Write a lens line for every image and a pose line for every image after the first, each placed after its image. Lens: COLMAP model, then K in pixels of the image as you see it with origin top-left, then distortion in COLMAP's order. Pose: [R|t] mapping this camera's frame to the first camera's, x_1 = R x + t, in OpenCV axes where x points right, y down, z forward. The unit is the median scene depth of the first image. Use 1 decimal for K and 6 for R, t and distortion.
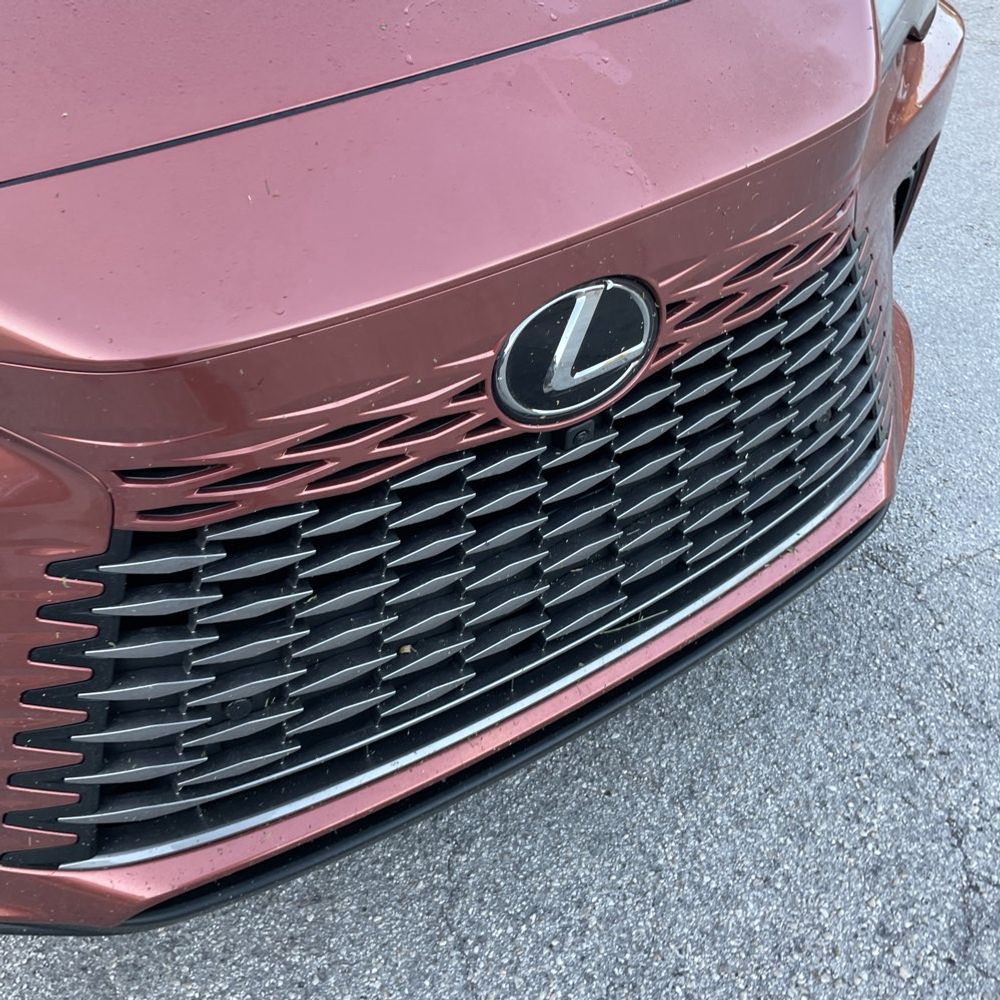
lens RADIAL K [[1012.7, 0, 489.5], [0, 1012.7, 479.7], [0, 0, 1]] dist [0.034548, 0.000000]
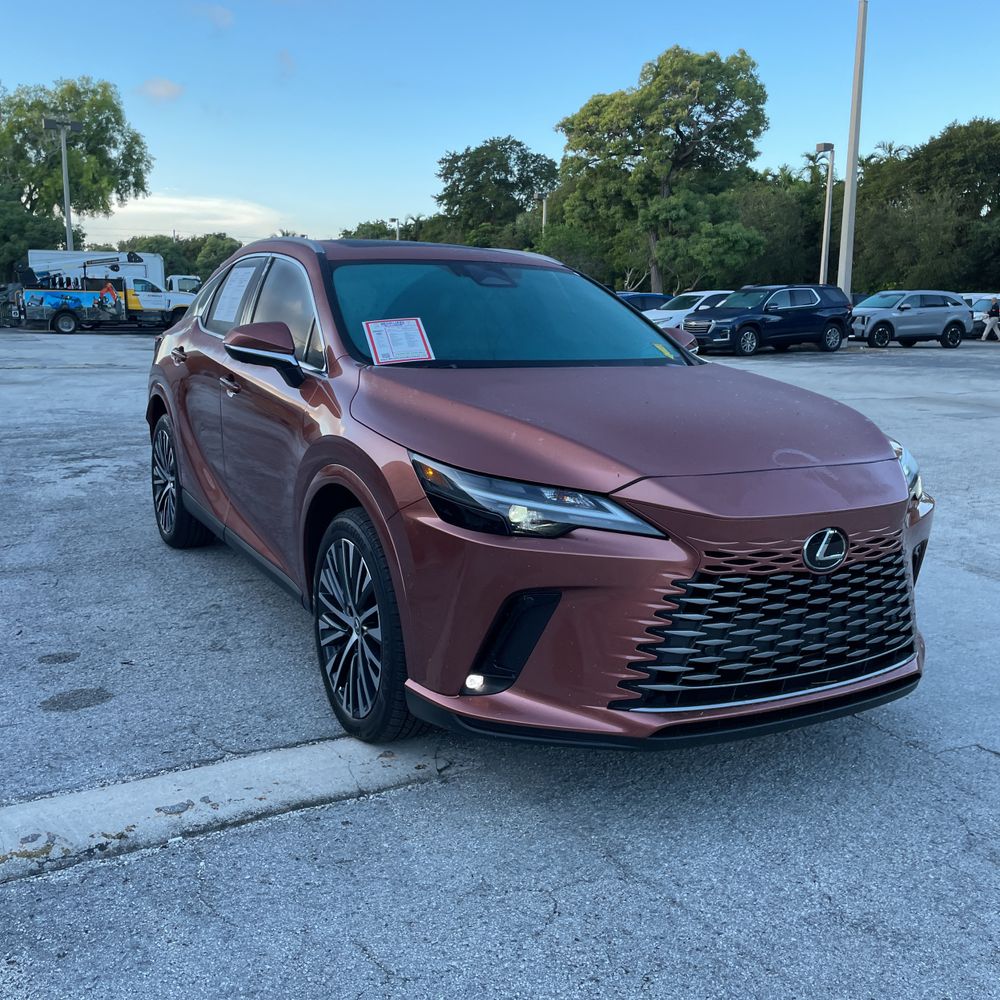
lens RADIAL K [[1012.7, 0, 484.5], [0, 1012.7, 495.5], [0, 0, 1]] dist [0.034548, 0.000000]
pose [[0.991515, 0.128699, -0.018284, -0.661899], [-0.122332, 0.876250, -0.466069, 0.949023], [-0.043961, 0.464352, 0.884559, -1.326481]]
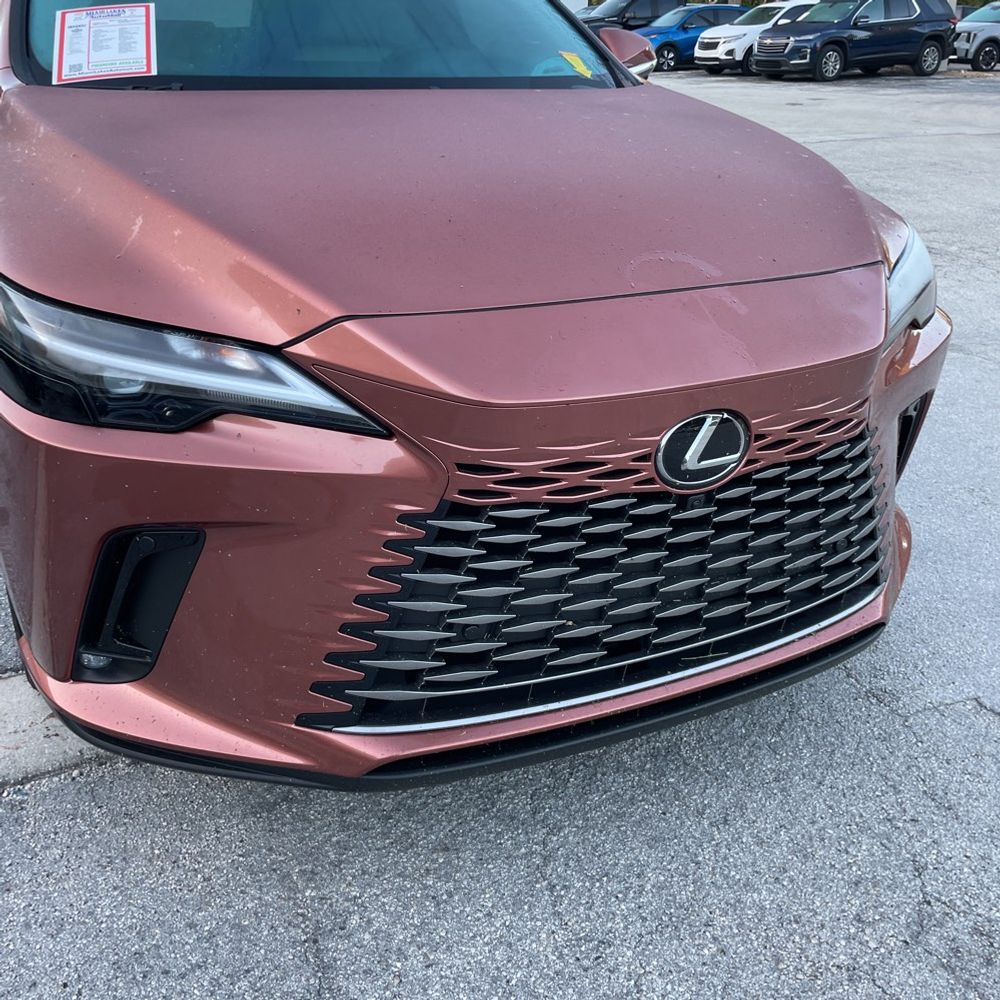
lens RADIAL K [[1012.7, 0, 499.8], [0, 1012.7, 487.8], [0, 0, 1]] dist [0.034548, 0.000000]
pose [[0.988639, 0.145478, -0.037815, -0.127838], [-0.150293, 0.960807, -0.232943, 0.276188], [0.002444, 0.235980, 0.971755, -0.482864]]
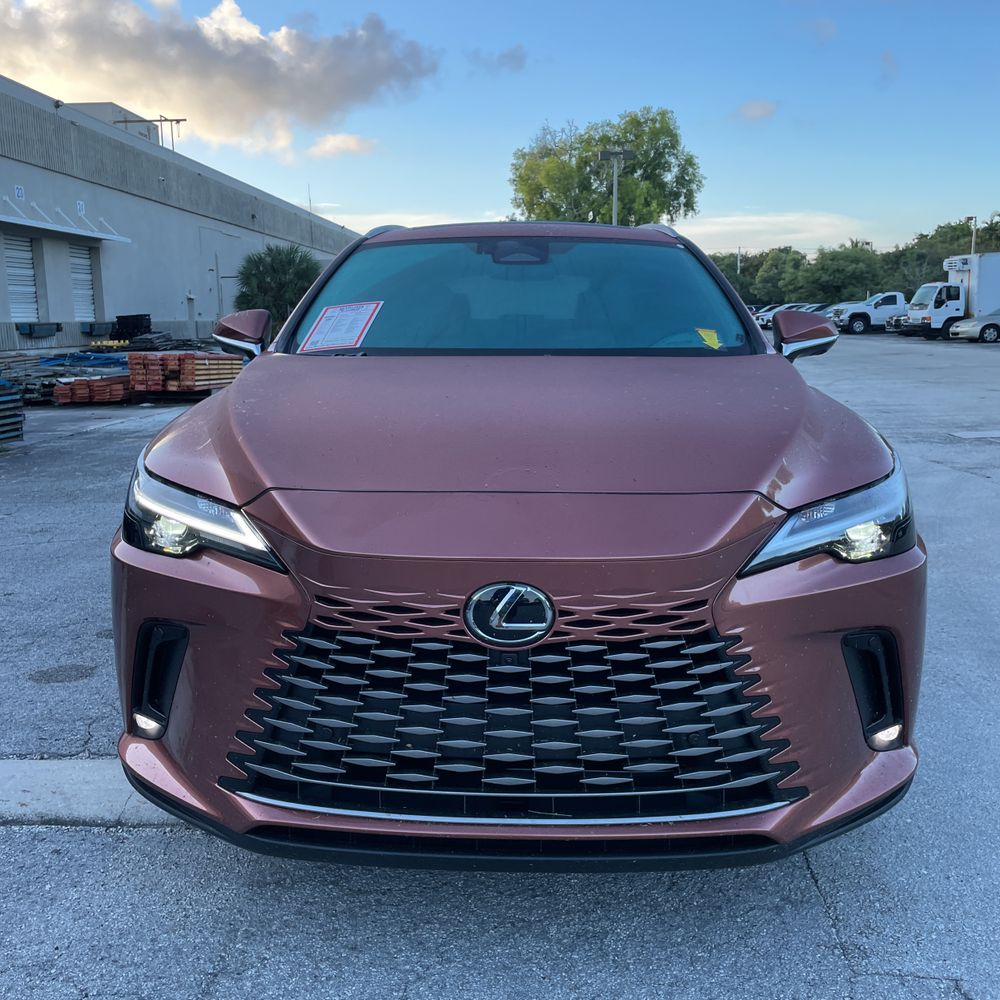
lens RADIAL K [[1012.7, 0, 493.9], [0, 1012.7, 498.5], [0, 0, 1]] dist [0.034548, 0.000000]
pose [[0.831351, 0.193937, -0.520812, 0.788048], [-0.406322, 0.851463, -0.331532, 0.273289], [0.379155, 0.487237, 0.786665, -0.585985]]
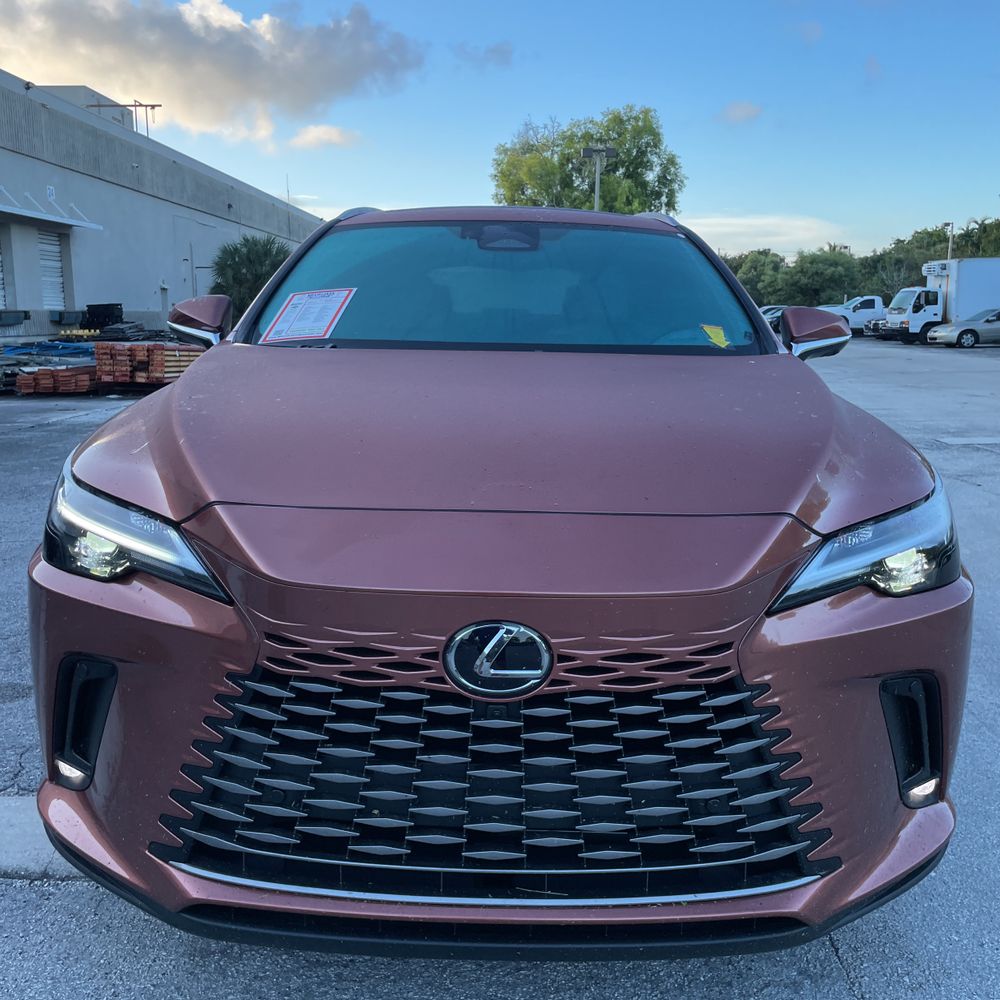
lens RADIAL K [[1012.7, 0, 503.2], [0, 1012.7, 503.2], [0, 0, 1]] dist [0.034548, 0.000000]
pose [[0.844881, 0.208587, -0.492613, 0.641687], [-0.406725, 0.848627, -0.338241, 0.170508], [0.347493, 0.486131, 0.801826, -0.410254]]
